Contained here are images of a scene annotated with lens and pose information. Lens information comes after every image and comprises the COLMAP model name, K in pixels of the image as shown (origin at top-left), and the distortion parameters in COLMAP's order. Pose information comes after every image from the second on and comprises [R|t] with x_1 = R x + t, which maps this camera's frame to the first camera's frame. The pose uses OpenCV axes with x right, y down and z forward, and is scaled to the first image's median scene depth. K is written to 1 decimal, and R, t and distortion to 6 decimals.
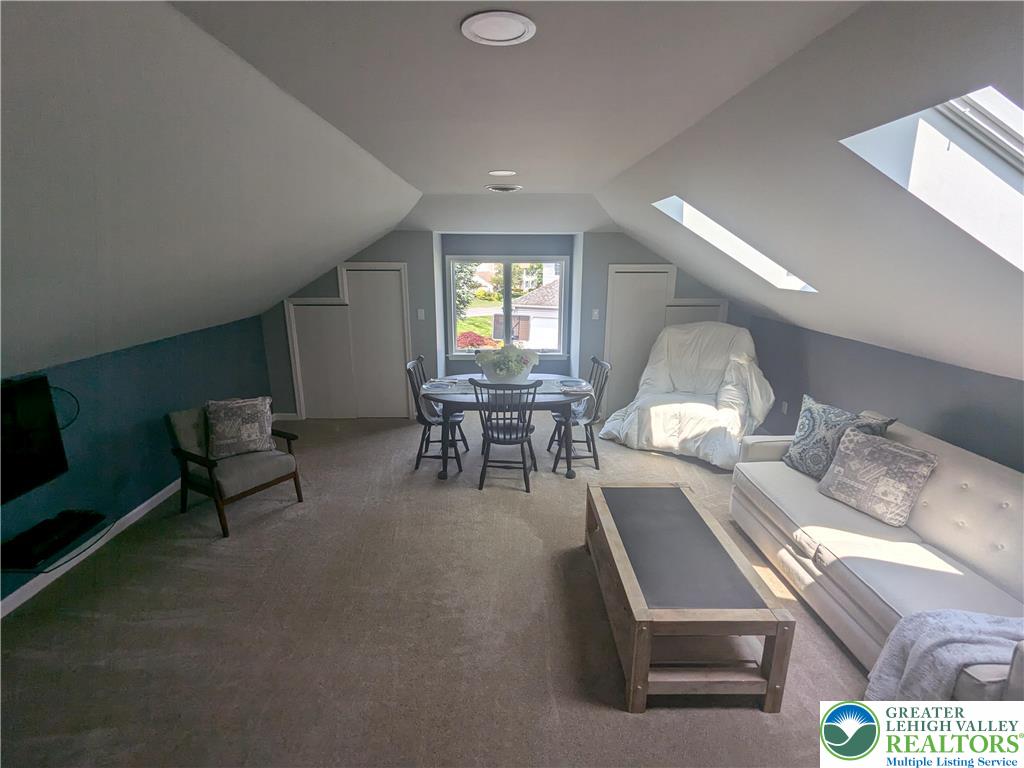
lens RADIAL K [[484.2, 0, 512.7], [0, 484.2, 383.2], [0, 0, 1]] dist [-0.001378, -0.000395]
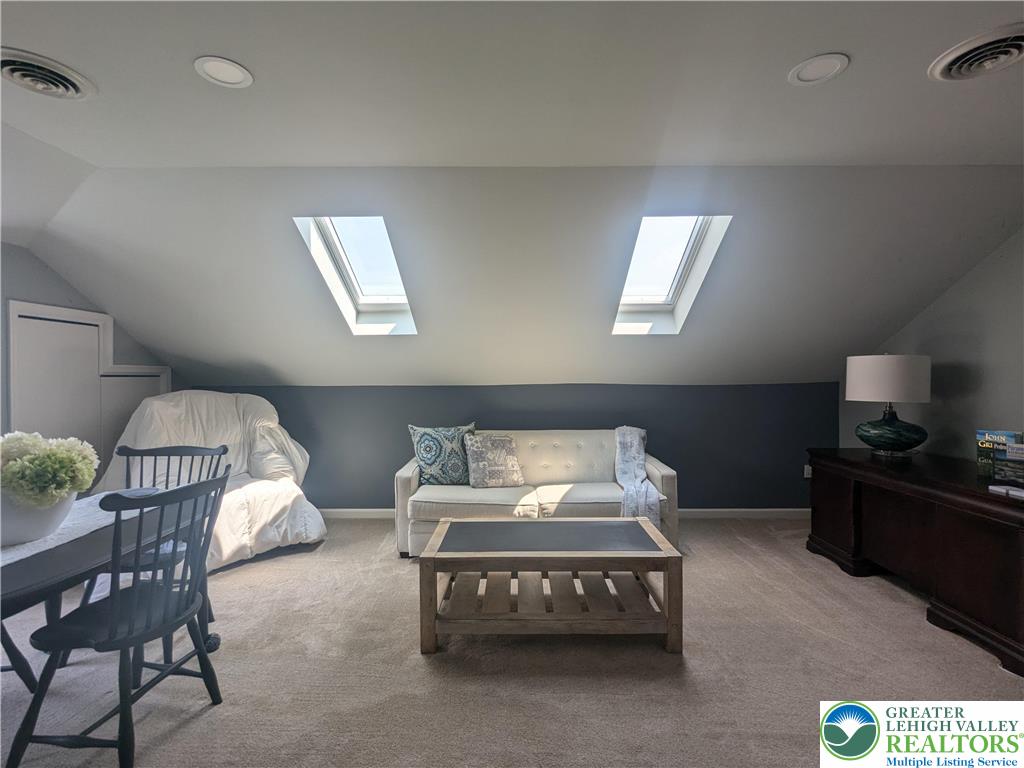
lens RADIAL K [[484.2, 0, 514.7], [0, 484.2, 380.2], [0, 0, 1]] dist [-0.001378, -0.000395]
pose [[0.017482, -0.001205, 0.999846, -0.546103], [0.260259, 0.965533, -0.003387, -0.009250], [-0.965380, 0.260279, 0.017193, 0.744839]]
